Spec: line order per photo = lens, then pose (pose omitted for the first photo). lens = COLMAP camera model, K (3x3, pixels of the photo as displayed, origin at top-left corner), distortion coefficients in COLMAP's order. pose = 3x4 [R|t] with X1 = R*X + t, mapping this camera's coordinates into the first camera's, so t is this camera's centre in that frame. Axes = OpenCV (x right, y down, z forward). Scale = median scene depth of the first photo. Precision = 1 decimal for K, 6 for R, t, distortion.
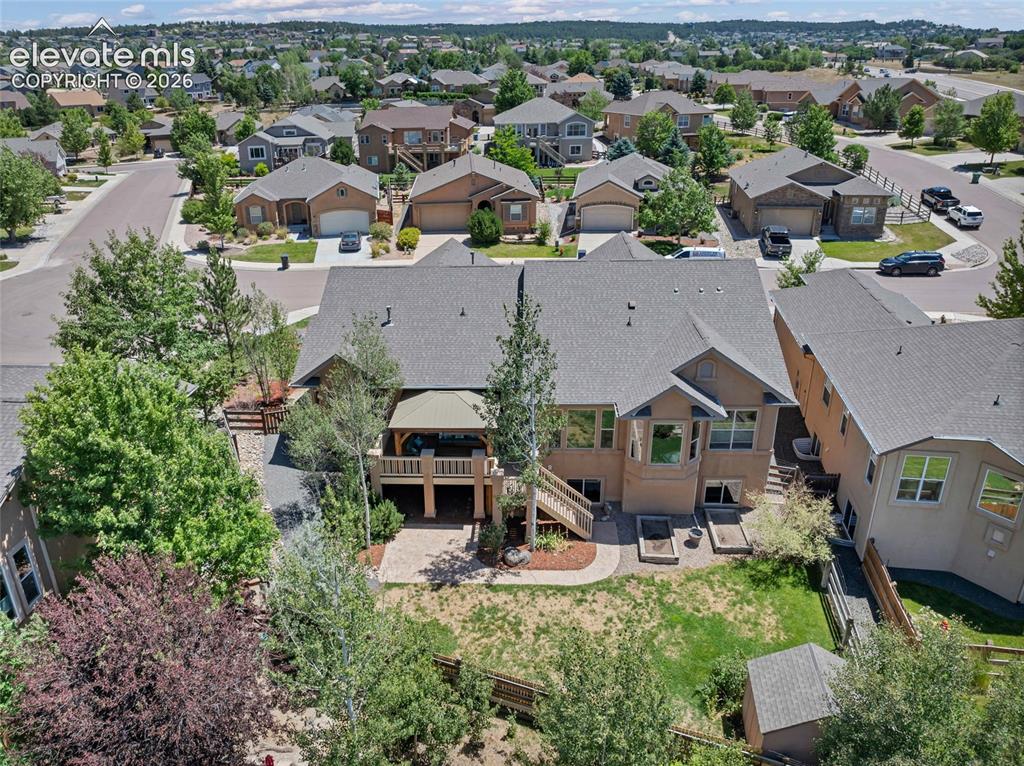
lens RADIAL K [[733.4, 0, 512.0], [0, 733.4, 383.0], [0, 0, 1]] dist [-0.047851, 0.011128]
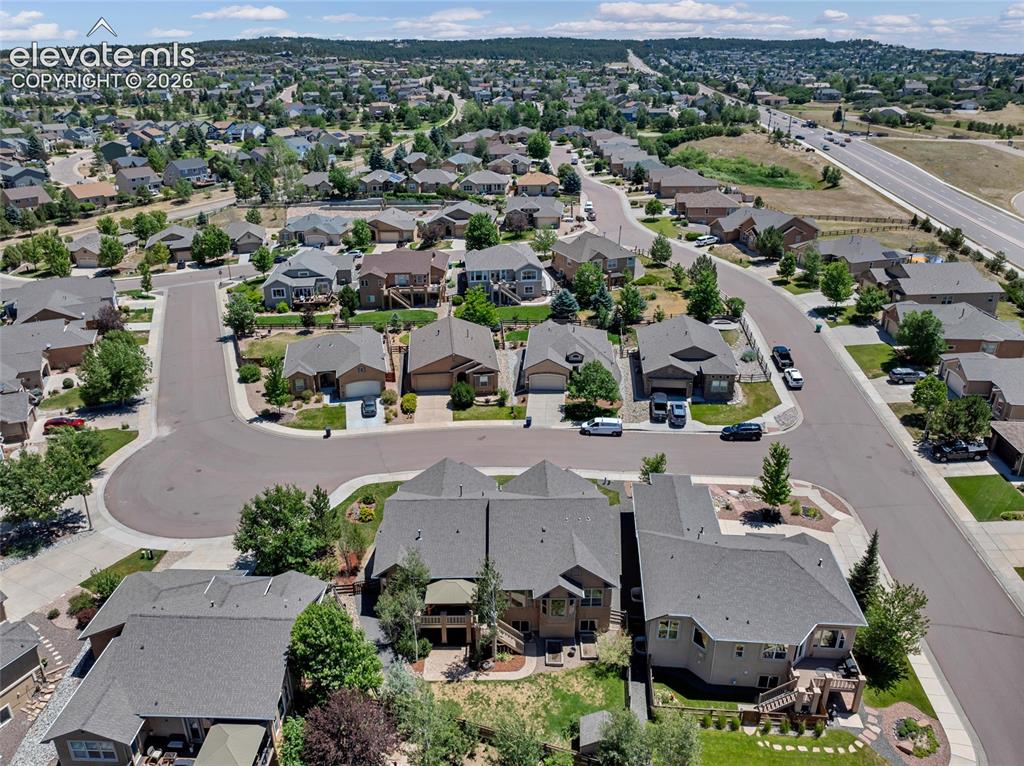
lens RADIAL K [[720.0, 0, 512.0], [0, 720.0, 383.0], [0, 0, 1]] dist [-0.040508, -0.002056]
pose [[0.998968, -0.017282, 0.041994, 0.003556], [0.017974, 0.999708, -0.016177, -0.503931], [-0.041702, 0.016915, 0.998987, -1.008750]]
